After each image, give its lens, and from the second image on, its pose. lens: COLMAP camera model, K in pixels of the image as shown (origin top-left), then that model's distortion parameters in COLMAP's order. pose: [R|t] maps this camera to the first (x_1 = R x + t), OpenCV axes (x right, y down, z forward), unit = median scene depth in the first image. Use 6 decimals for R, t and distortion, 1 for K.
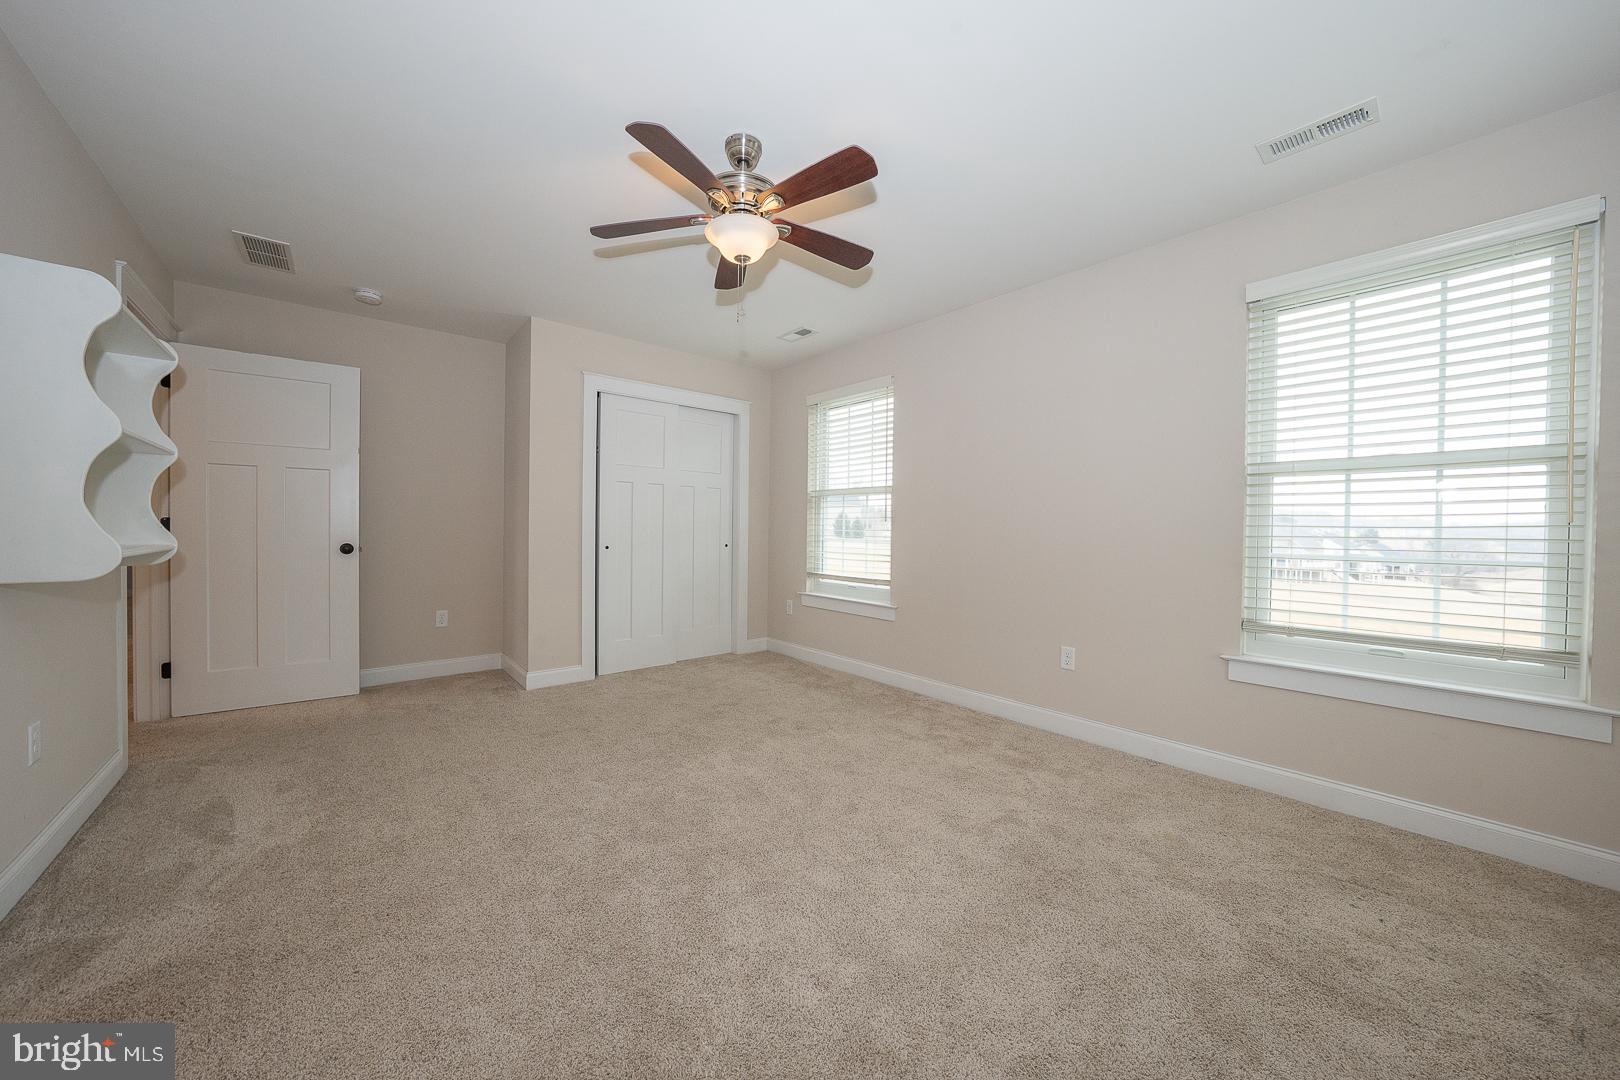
lens RADIAL K [[556.9, 0, 821.7], [0, 556.9, 535.7], [0, 0, 1]] dist [-0.022677, 0.002871]
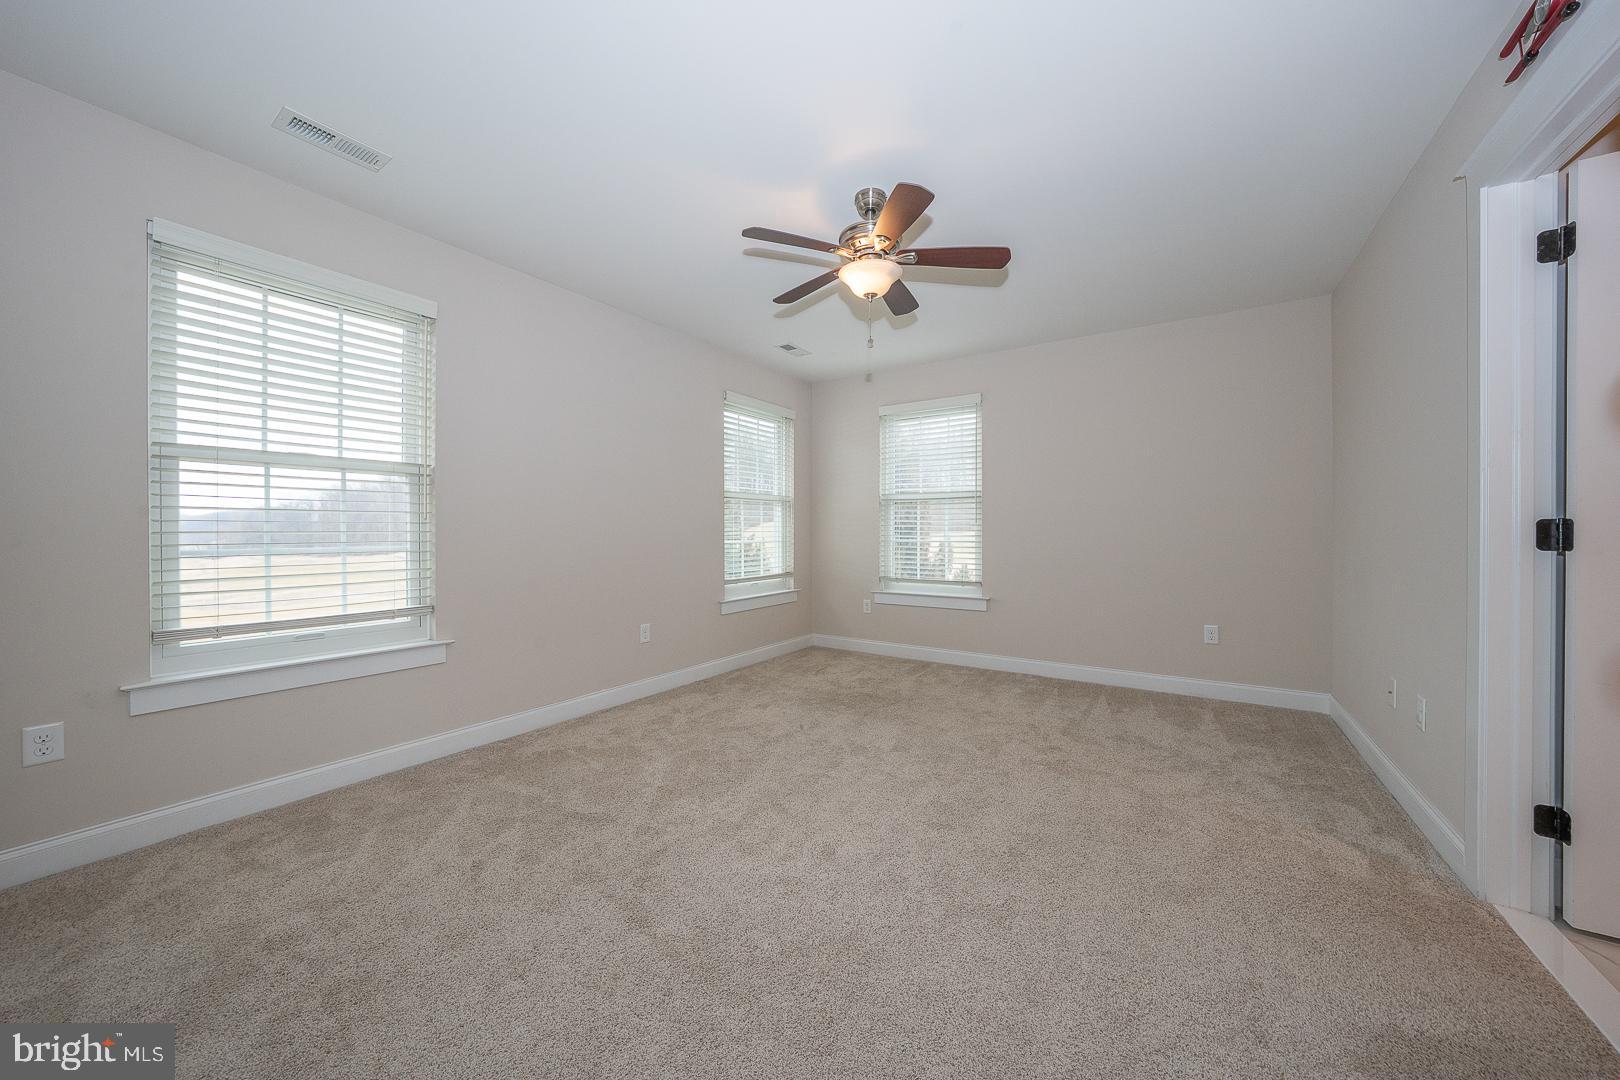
lens RADIAL K [[556.9, 0, 806.9], [0, 556.9, 532.3], [0, 0, 1]] dist [-0.022677, 0.002871]
pose [[-0.245651, -0.016272, 0.969222, -0.273171], [0.005743, 0.999817, 0.018242, -0.007655], [-0.969341, 0.010047, -0.245513, 0.309944]]
